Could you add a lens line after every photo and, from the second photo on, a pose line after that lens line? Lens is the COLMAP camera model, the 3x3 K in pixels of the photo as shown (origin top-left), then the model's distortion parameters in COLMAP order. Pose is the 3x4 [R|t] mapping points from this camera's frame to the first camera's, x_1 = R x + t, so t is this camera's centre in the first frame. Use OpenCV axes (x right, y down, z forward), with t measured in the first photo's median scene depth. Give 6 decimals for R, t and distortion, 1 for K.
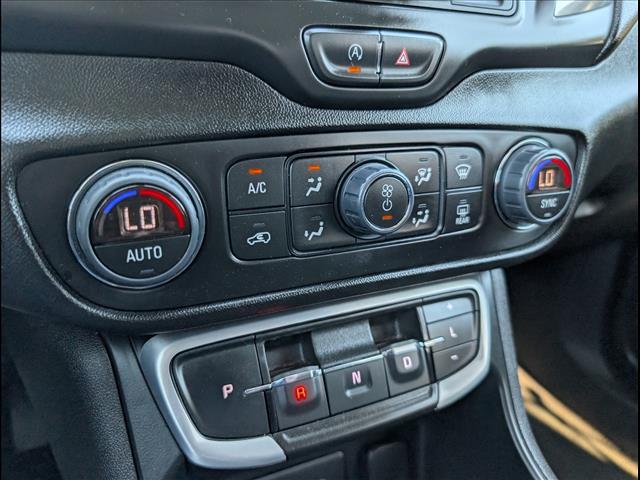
lens RADIAL K [[455.7, 0, 319.8], [0, 455.7, 239.0], [0, 0, 1]] dist [-0.001157, 0.003046]
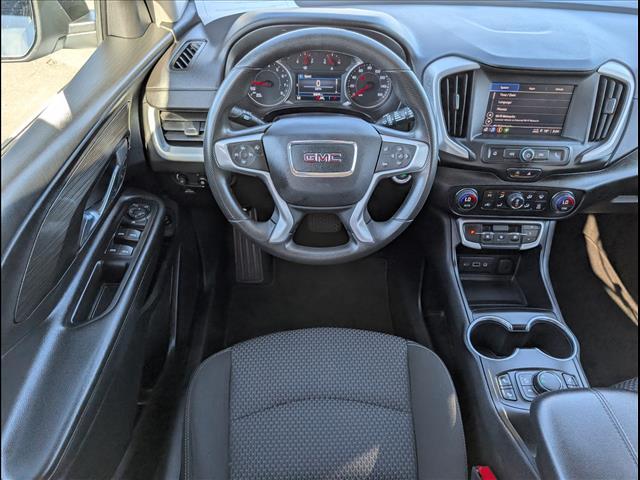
lens RADIAL K [[455.7, 0, 318.0], [0, 455.7, 238.8], [0, 0, 1]] dist [-0.001157, 0.003046]
pose [[0.908645, 0.250717, -0.333923, -0.053484], [-0.137593, 0.934794, 0.327458, -0.881685], [0.394248, -0.251597, 0.883893, -3.608001]]
